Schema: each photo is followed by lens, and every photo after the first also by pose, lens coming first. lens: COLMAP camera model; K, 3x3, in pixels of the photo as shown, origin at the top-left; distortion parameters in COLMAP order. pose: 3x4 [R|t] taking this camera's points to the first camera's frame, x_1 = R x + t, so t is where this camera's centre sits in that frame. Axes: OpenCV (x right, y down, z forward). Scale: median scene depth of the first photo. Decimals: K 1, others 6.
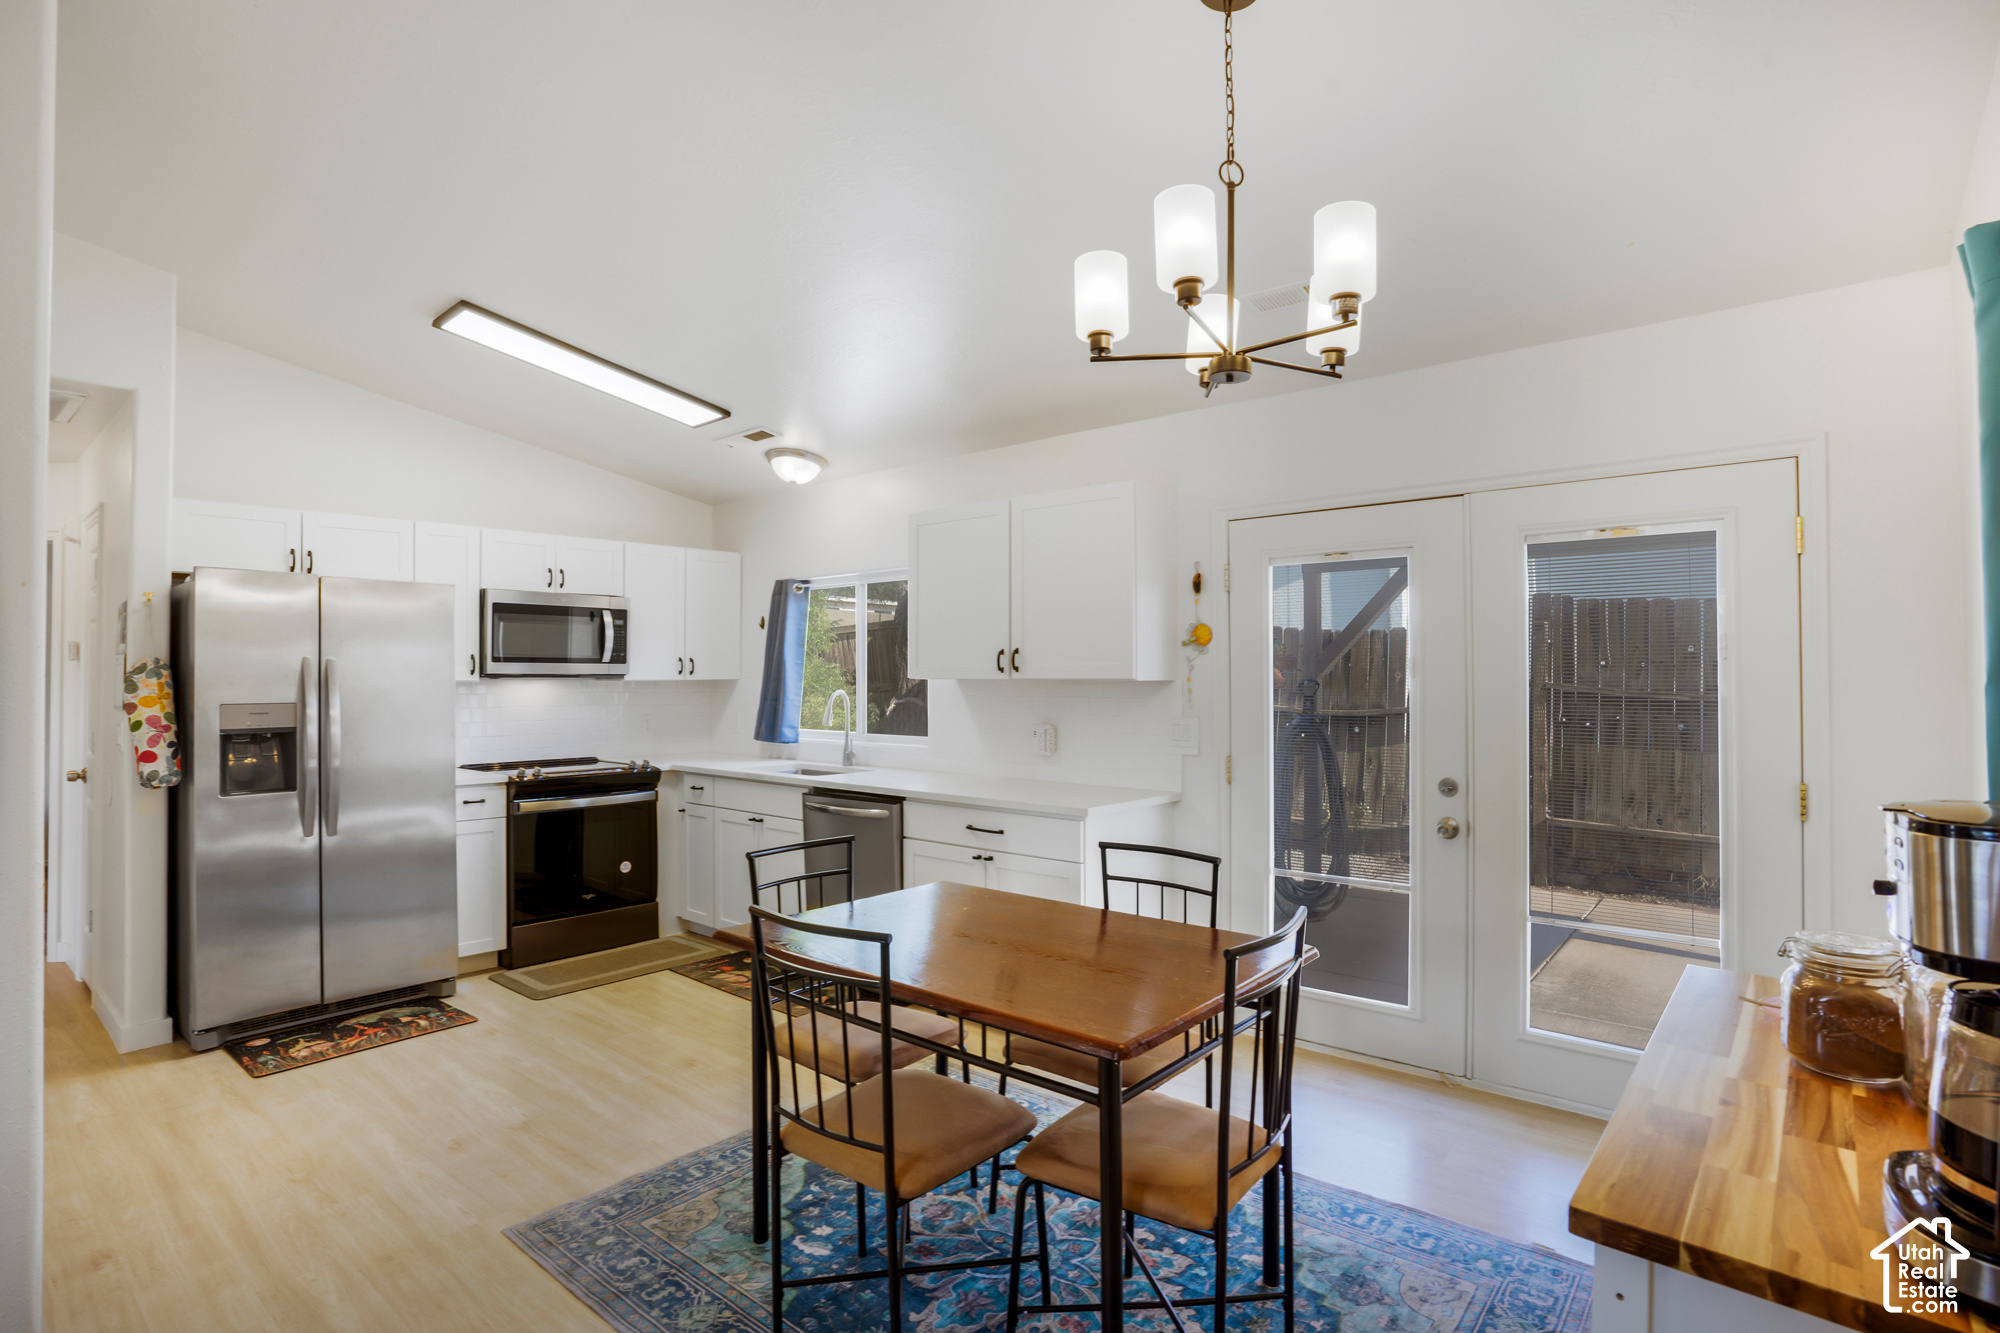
lens RADIAL K [[987.9, 0, 997.7], [0, 987.9, 674.2], [0, 0, 1]] dist [-0.096295, 0.052093]
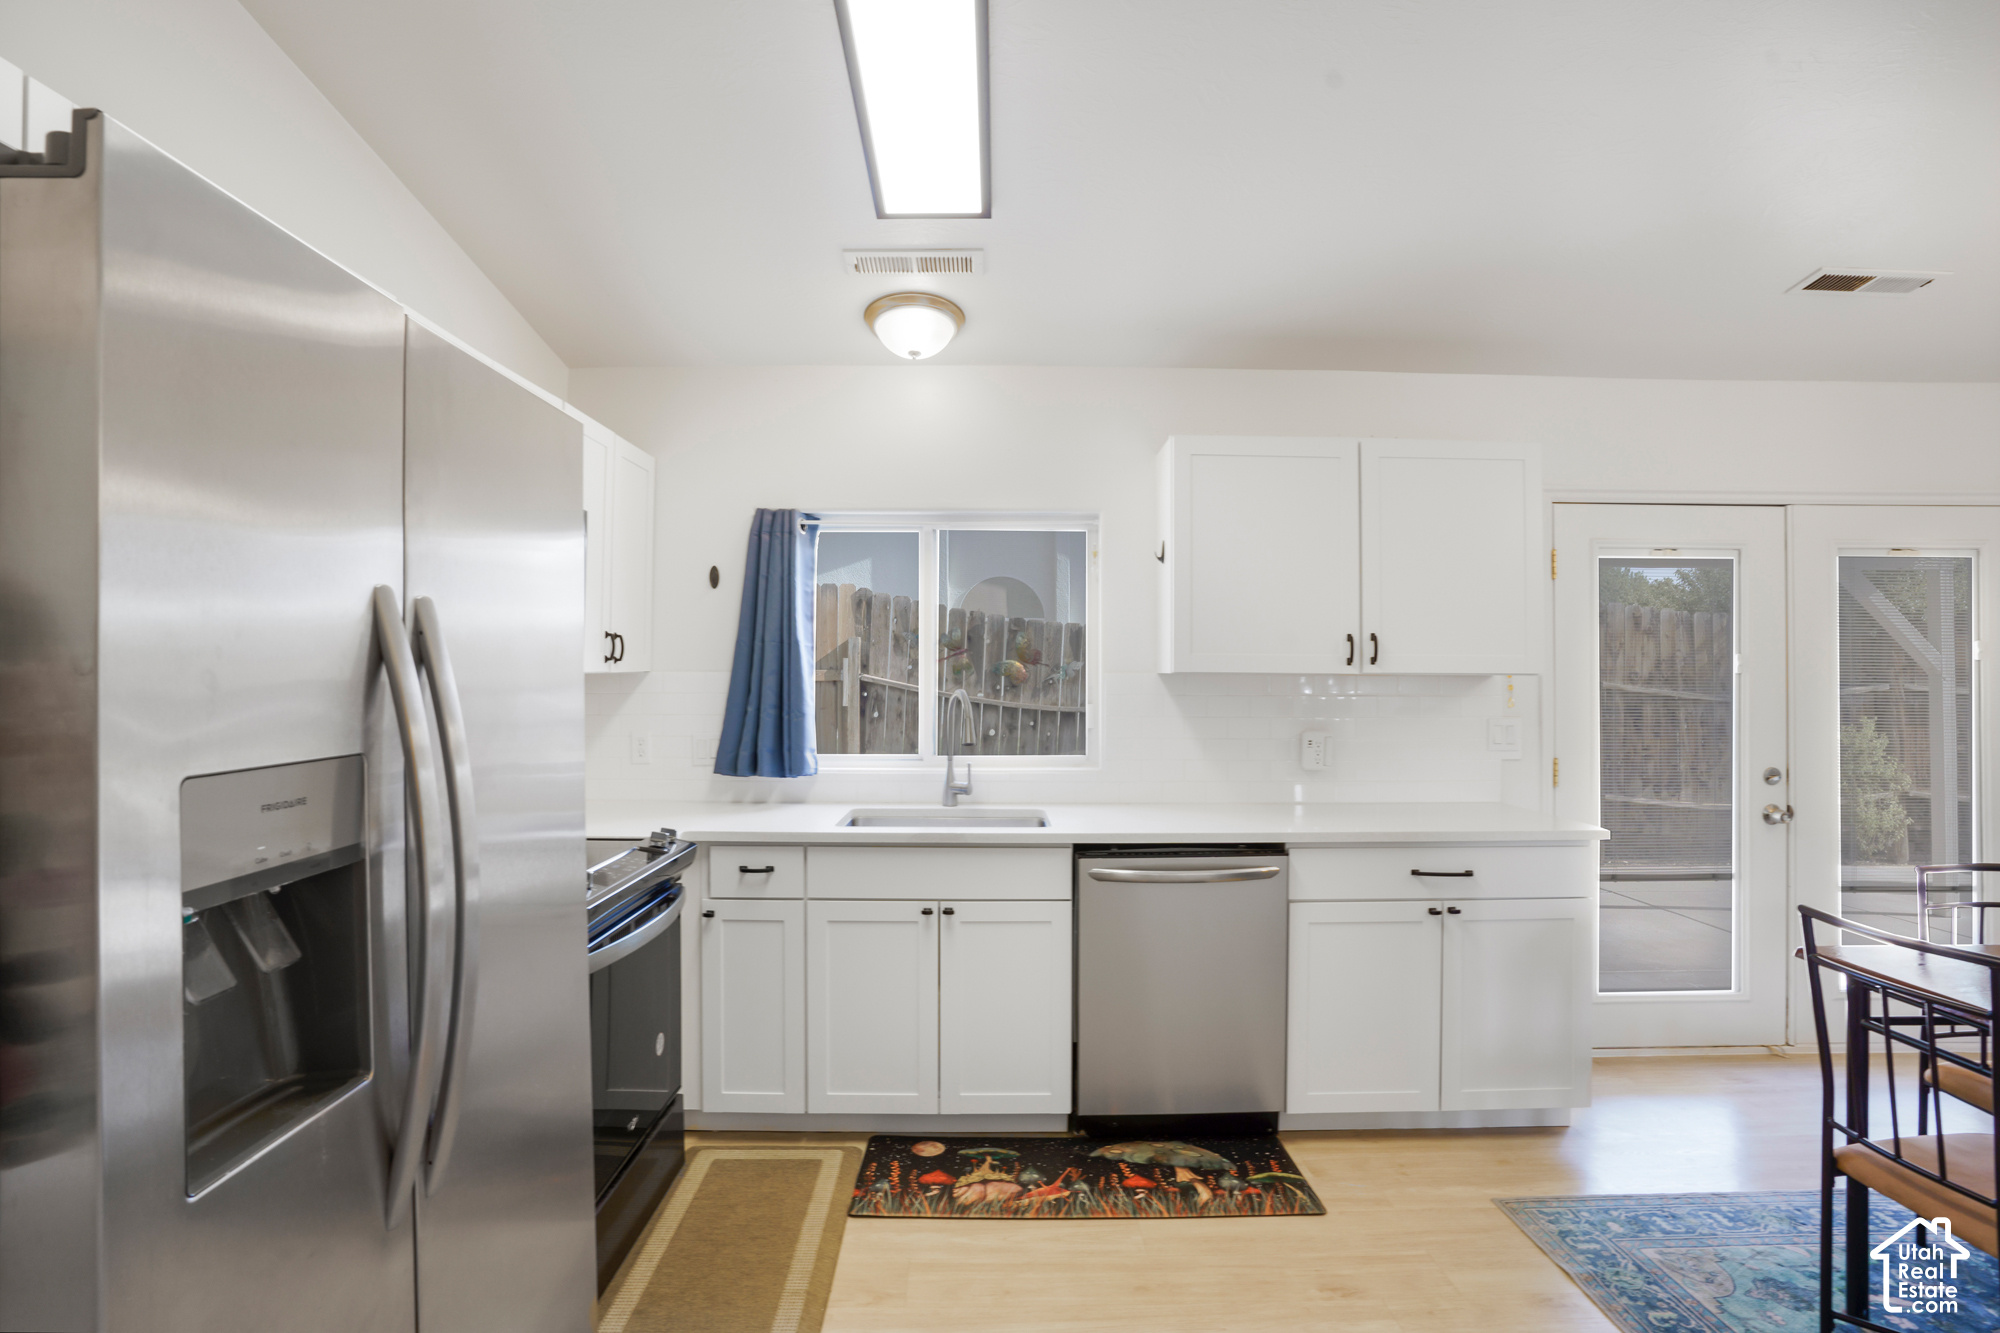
lens RADIAL K [[987.9, 0, 997.7], [0, 987.9, 674.2], [0, 0, 1]] dist [-0.096295, 0.052093]
pose [[0.755441, 0.002458, 0.655212, -0.700214], [-0.005837, 0.999979, 0.002977, 0.004646], [-0.655190, -0.006073, 0.755439, 0.615299]]
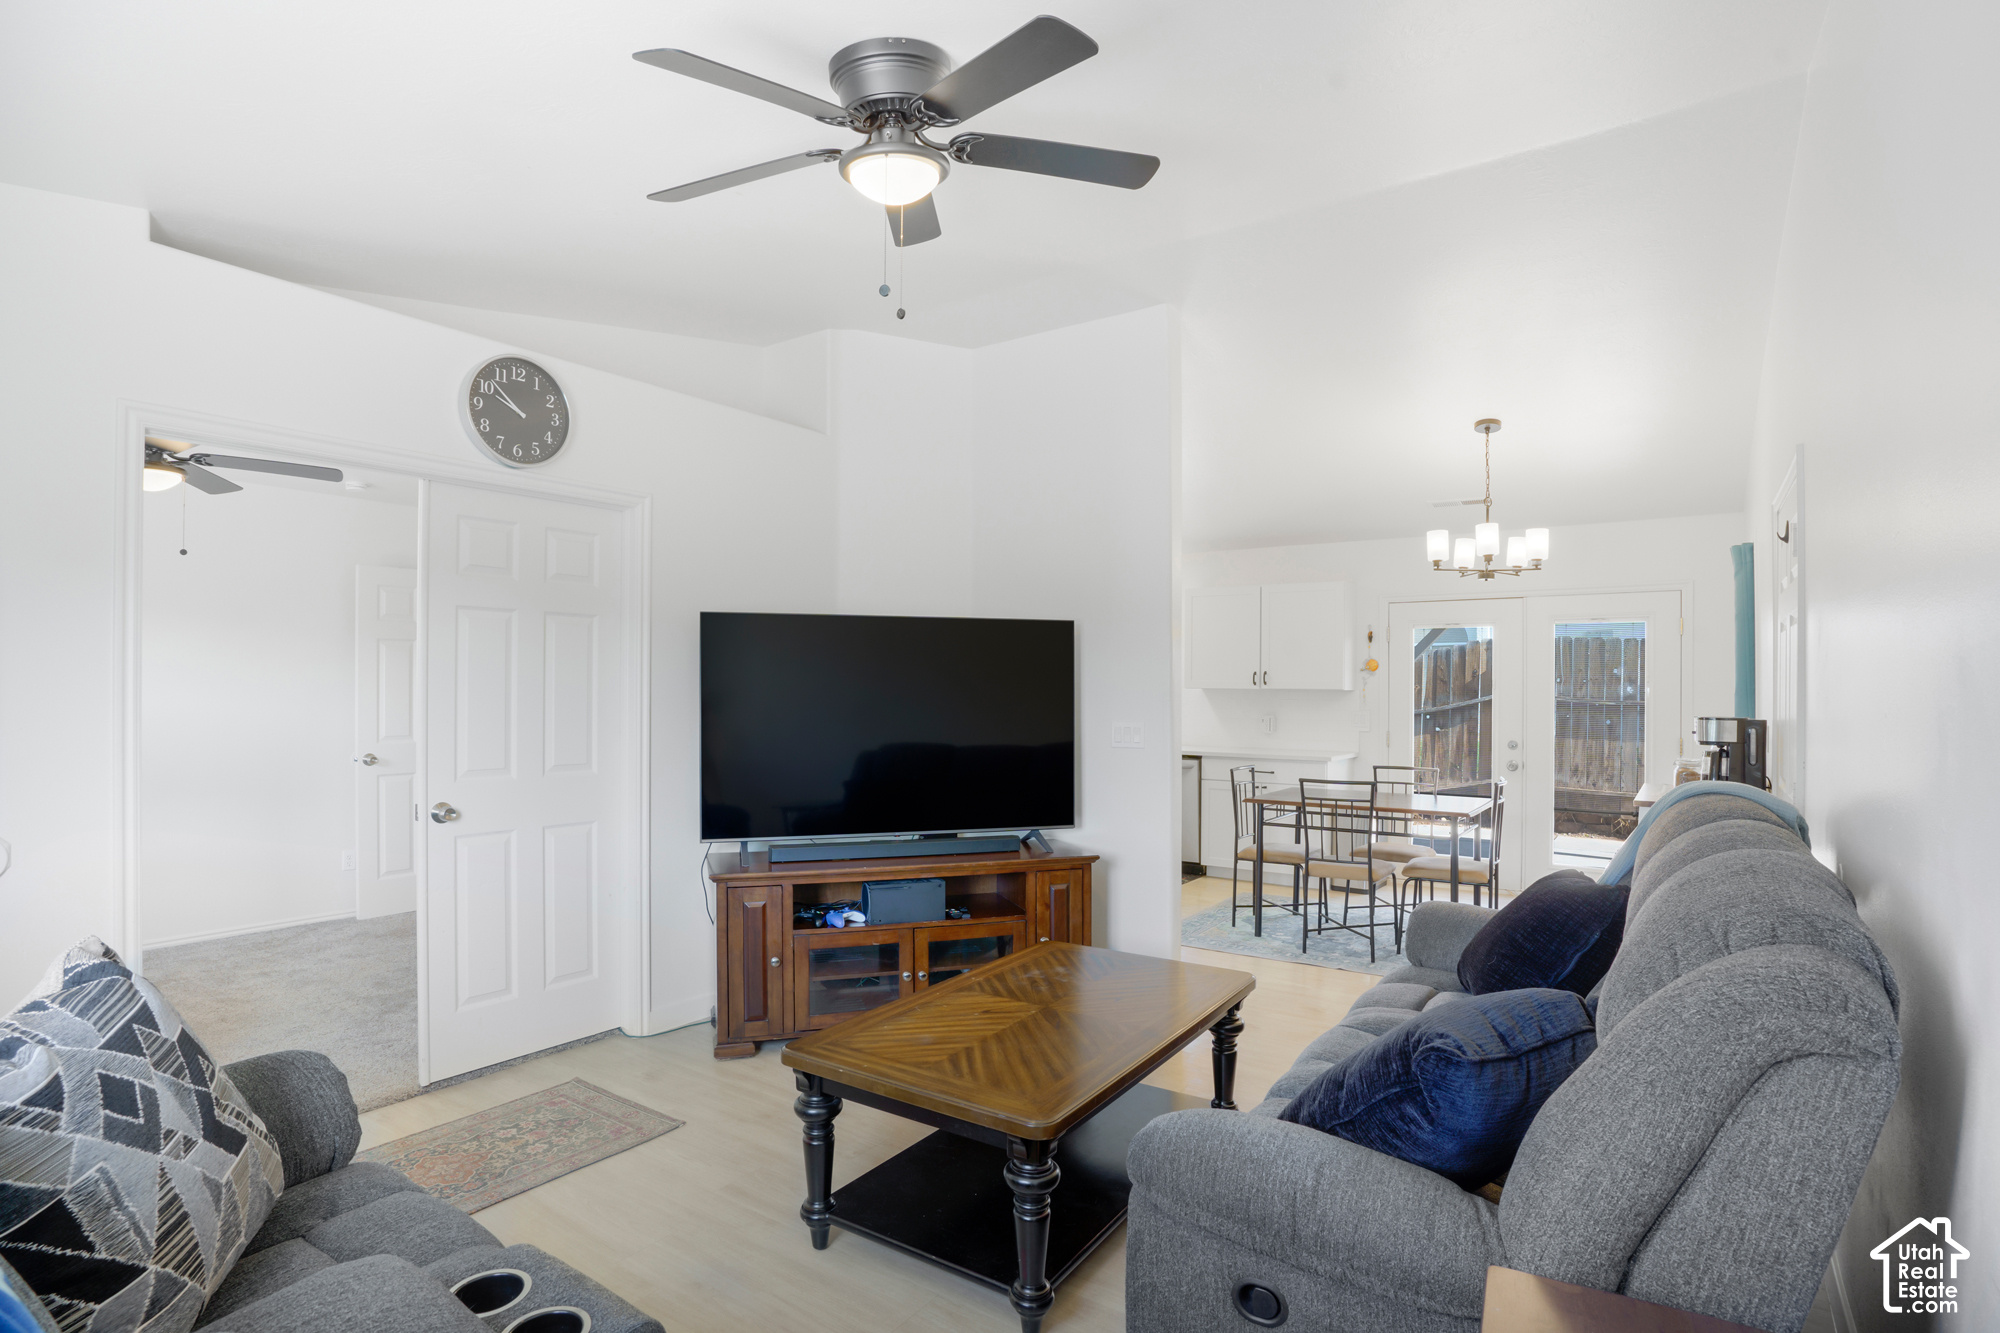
lens RADIAL K [[987.9, 0, 997.7], [0, 987.9, 674.2], [0, 0, 1]] dist [-0.096295, 0.052093]
pose [[0.996750, 0.006304, 0.080310, -0.591710], [-0.005348, 0.999912, -0.012115, 0.002477], [-0.080380, 0.011646, 0.996696, -0.704026]]
